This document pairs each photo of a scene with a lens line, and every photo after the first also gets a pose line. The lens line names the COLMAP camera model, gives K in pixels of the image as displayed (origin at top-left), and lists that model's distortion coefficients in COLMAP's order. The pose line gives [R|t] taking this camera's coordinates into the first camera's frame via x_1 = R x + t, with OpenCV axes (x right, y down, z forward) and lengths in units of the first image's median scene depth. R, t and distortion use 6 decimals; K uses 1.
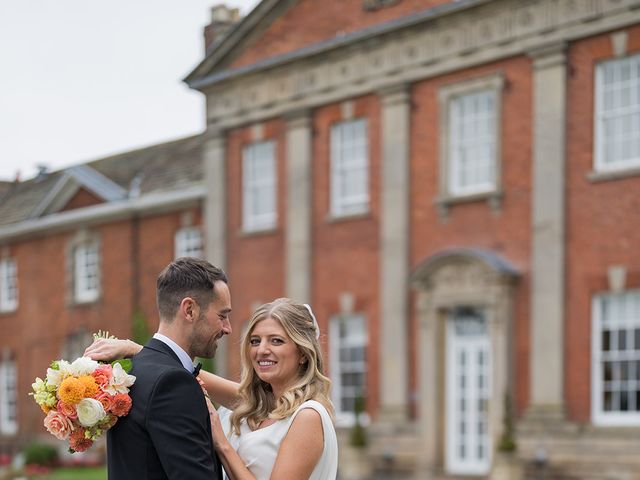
lens RADIAL K [[1390.6, 0, 306.0], [0, 1390.6, 456.9], [0, 0, 1]] dist [-0.028911, 0.050290]
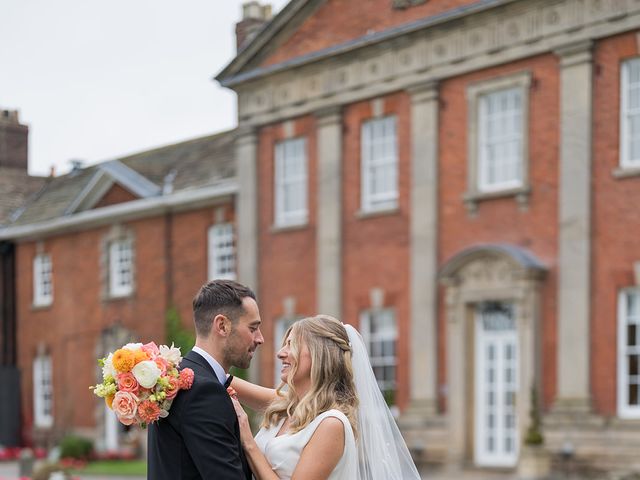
lens RADIAL K [[1390.6, 0, 306.0], [0, 1390.6, 456.9], [0, 0, 1]] dist [-0.028911, 0.050290]
pose [[0.999718, -0.000603, -0.023736, 0.001877], [0.000752, 0.999980, 0.006253, -0.001129], [0.023731, -0.006269, 0.999699, -0.017682]]
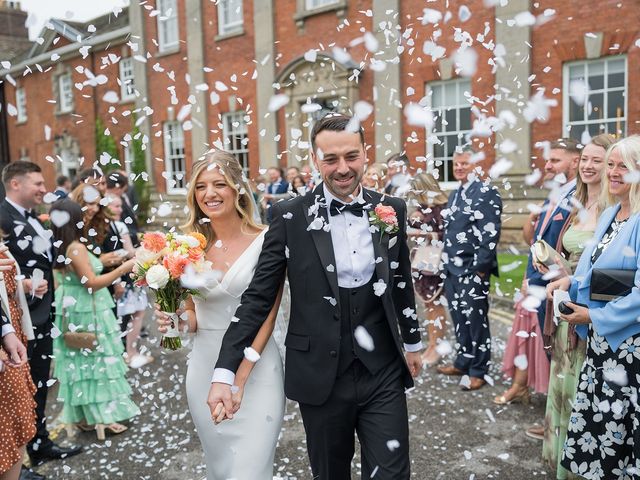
lens RADIAL K [[630.4, 0, 320.0], [0, 630.4, 240.0], [0, 0, 1]] dist [0.005424, -0.024418]
pose [[0.993281, -0.044760, 0.106722, 0.045914], [0.037113, 0.996671, 0.072596, -0.022047], [-0.109616, -0.068147, 0.991635, 0.411822]]
